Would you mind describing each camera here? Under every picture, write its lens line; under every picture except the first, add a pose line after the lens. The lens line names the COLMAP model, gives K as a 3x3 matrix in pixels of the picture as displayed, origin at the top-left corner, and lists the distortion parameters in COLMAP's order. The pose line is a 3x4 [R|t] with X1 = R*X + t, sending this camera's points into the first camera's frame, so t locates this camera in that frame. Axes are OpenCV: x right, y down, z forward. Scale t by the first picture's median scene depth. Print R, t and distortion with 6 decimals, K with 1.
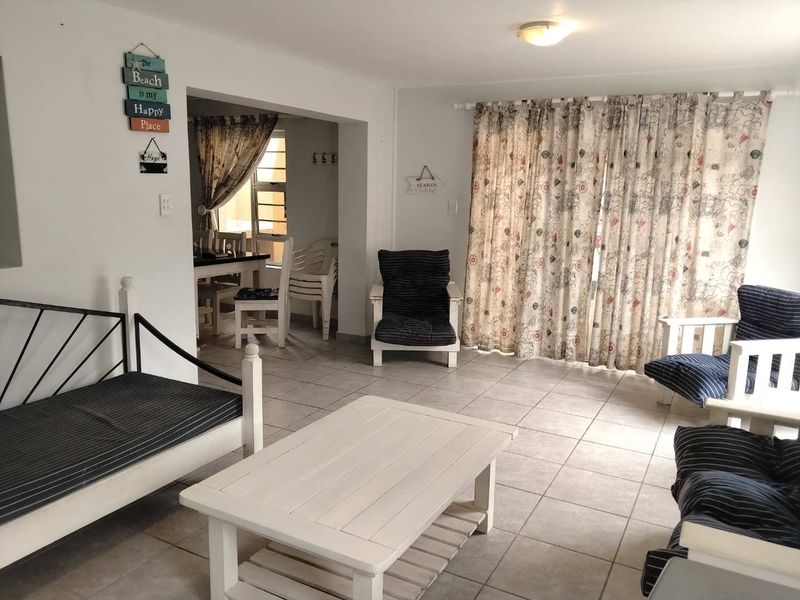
lens RADIAL K [[608.9, 0, 403.9], [0, 608.9, 301.9], [0, 0, 1]] dist [-0.004746, -0.039646]
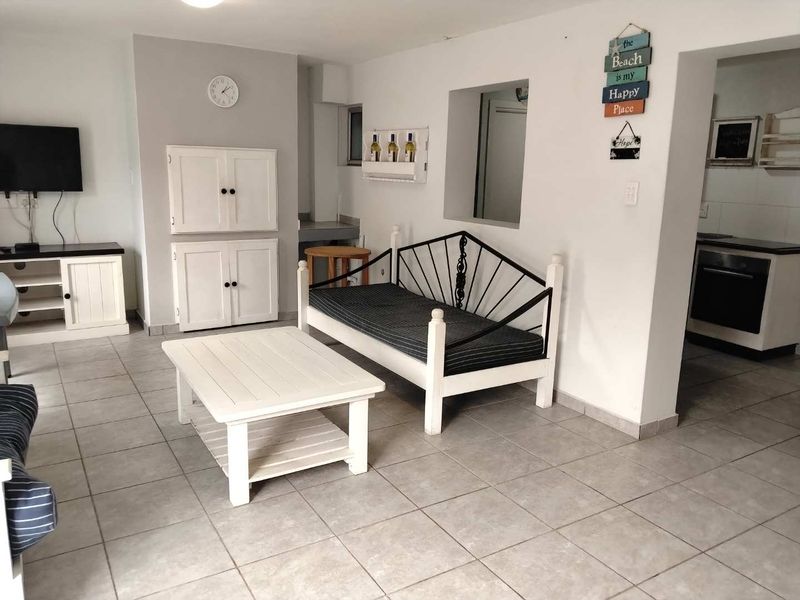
lens RADIAL K [[608.9, 0, 391.6], [0, 608.9, 302.1], [0, 0, 1]] dist [-0.004746, -0.039646]
pose [[-0.503823, 0.151706, -0.850381, 0.623918], [-0.198082, 0.937934, 0.284682, -0.205430], [0.840789, 0.311874, -0.442502, 1.210837]]
